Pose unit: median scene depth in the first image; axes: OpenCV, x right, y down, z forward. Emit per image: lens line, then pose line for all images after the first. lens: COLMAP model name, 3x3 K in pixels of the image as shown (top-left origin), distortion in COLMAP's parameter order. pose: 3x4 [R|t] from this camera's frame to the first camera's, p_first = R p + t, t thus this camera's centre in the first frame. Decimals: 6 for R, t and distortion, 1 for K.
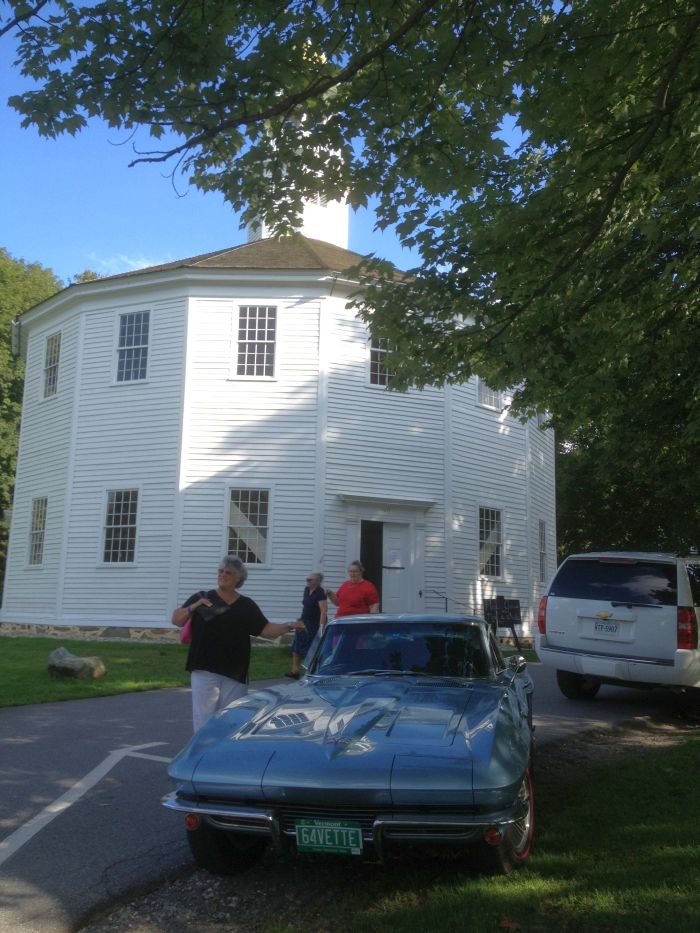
lens RADIAL K [[868.3, 0, 350.0], [0, 868.3, 466.5], [0, 0, 1]] dist [0.118292, -0.264362]
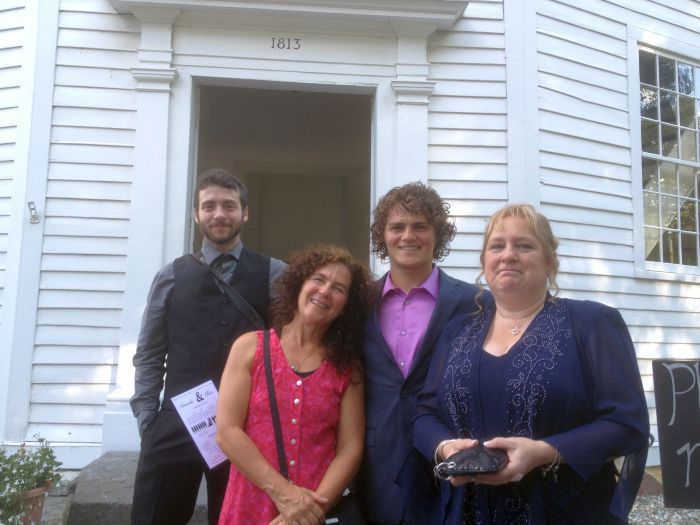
lens RADIAL K [[651.5, 0, 350.0], [0, 651.5, 262.5], [0, 0, 1]] dist [0.118292, -0.264362]
pose [[0.967743, -0.042763, -0.248286, 0.111369], [0.050957, 0.998345, 0.026668, 0.116962], [0.246734, -0.038460, 0.968320, 0.789639]]
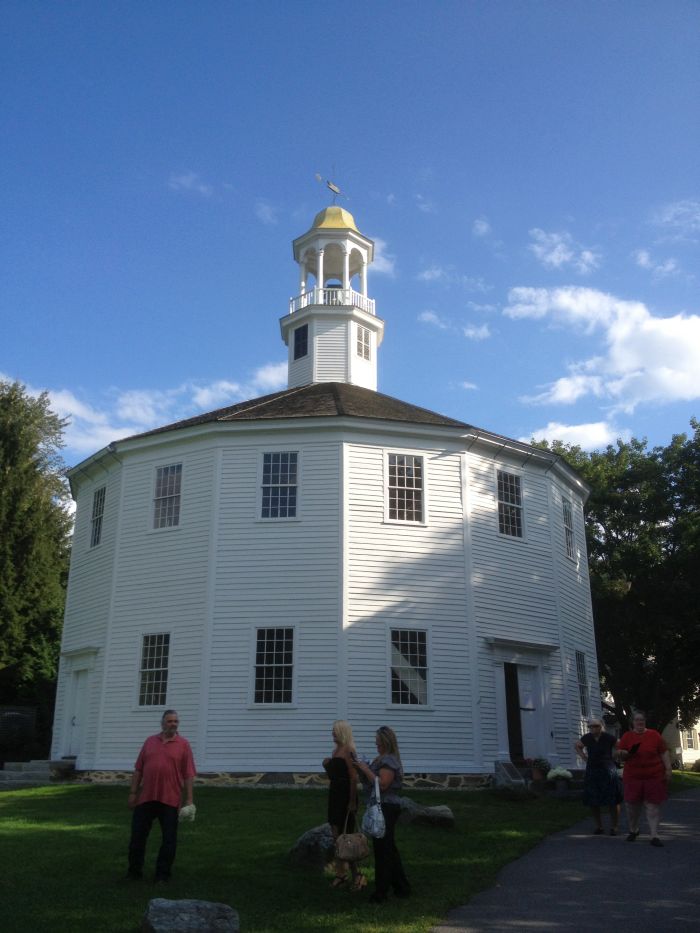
lens RADIAL K [[868.3, 0, 350.0], [0, 868.3, 466.5], [0, 0, 1]] dist [0.118292, -0.264362]
pose [[0.959315, 0.072257, 0.272937, -0.468421], [-0.030845, 0.987733, -0.153077, -0.004999], [-0.280650, 0.138431, 0.949775, 0.007327]]
